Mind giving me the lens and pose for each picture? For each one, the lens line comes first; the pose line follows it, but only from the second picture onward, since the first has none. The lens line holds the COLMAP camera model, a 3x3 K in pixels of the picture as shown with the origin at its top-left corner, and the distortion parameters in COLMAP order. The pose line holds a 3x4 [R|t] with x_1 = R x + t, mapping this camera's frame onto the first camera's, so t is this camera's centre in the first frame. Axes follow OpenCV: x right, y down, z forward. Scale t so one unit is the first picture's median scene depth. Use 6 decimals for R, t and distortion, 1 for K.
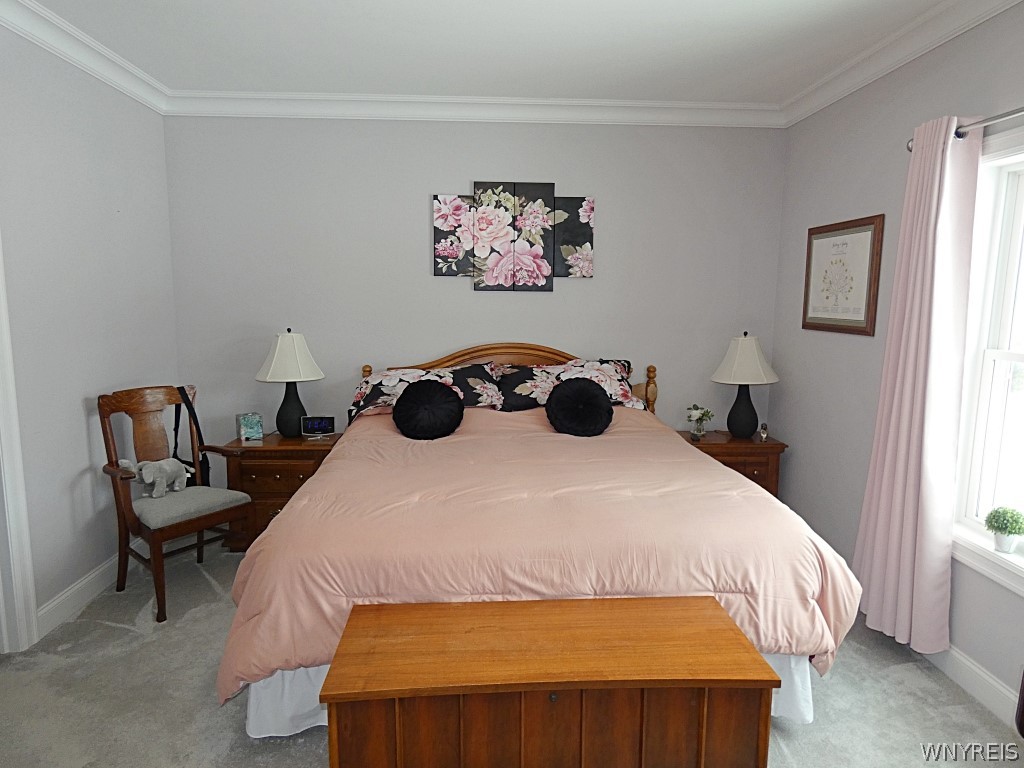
lens RADIAL K [[618.9, 0, 514.4], [0, 618.9, 383.3], [0, 0, 1]] dist [0.000435, -0.002353]
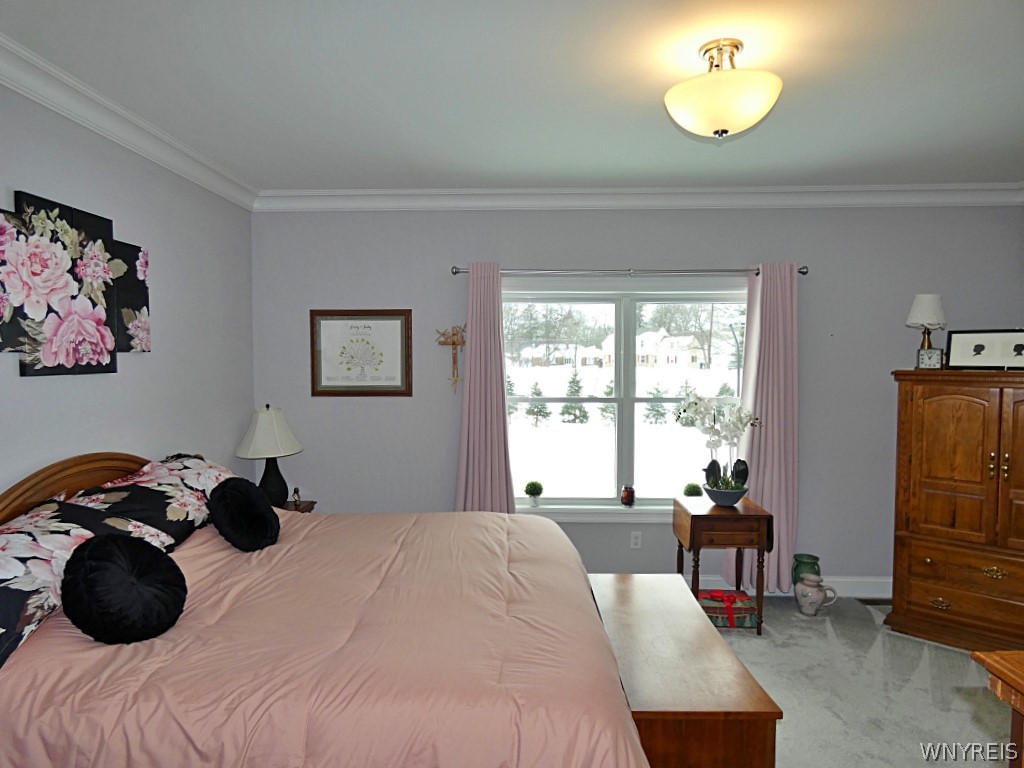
lens RADIAL K [[618.9, 0, 517.3], [0, 618.9, 381.0], [0, 0, 1]] dist [0.000435, -0.002353]
pose [[0.069883, -0.053009, 0.996146, -0.611072], [0.147551, 0.988152, 0.042233, -0.103909], [-0.986583, 0.144031, 0.076876, 0.513761]]
